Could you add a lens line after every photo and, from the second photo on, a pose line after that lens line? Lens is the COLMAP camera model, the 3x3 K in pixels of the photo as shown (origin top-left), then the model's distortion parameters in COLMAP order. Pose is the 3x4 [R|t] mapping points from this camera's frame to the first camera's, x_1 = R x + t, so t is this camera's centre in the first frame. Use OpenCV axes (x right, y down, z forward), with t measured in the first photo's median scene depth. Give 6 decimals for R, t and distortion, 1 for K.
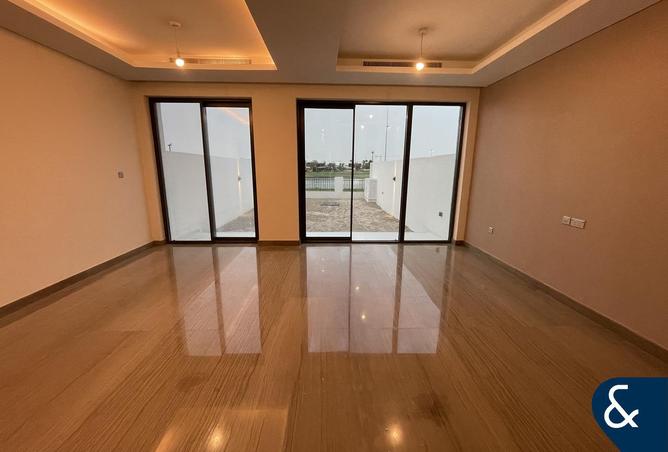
lens RADIAL K [[269.4, 0, 337.0], [0, 269.4, 228.4], [0, 0, 1]] dist [0.000403, 0.000029]
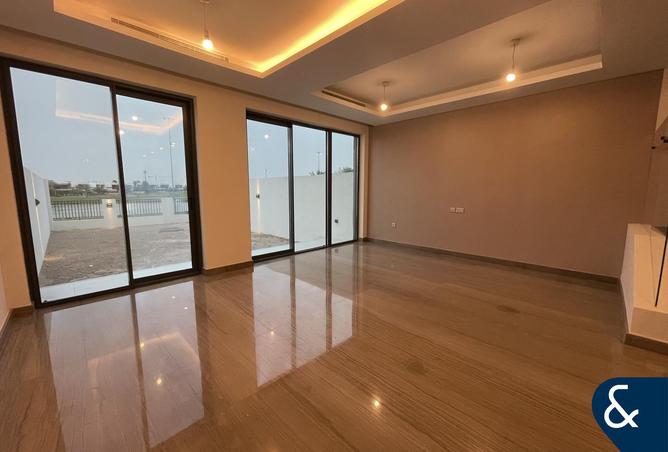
lens RADIAL K [[269.4, 0, 339.2], [0, 269.4, 222.3], [0, 0, 1]] dist [0.000403, 0.000029]
pose [[0.723677, -0.092523, 0.683908, -0.517956], [0.160555, 0.986354, -0.036451, -0.001118], [-0.671203, 0.136184, 0.728657, 0.127151]]
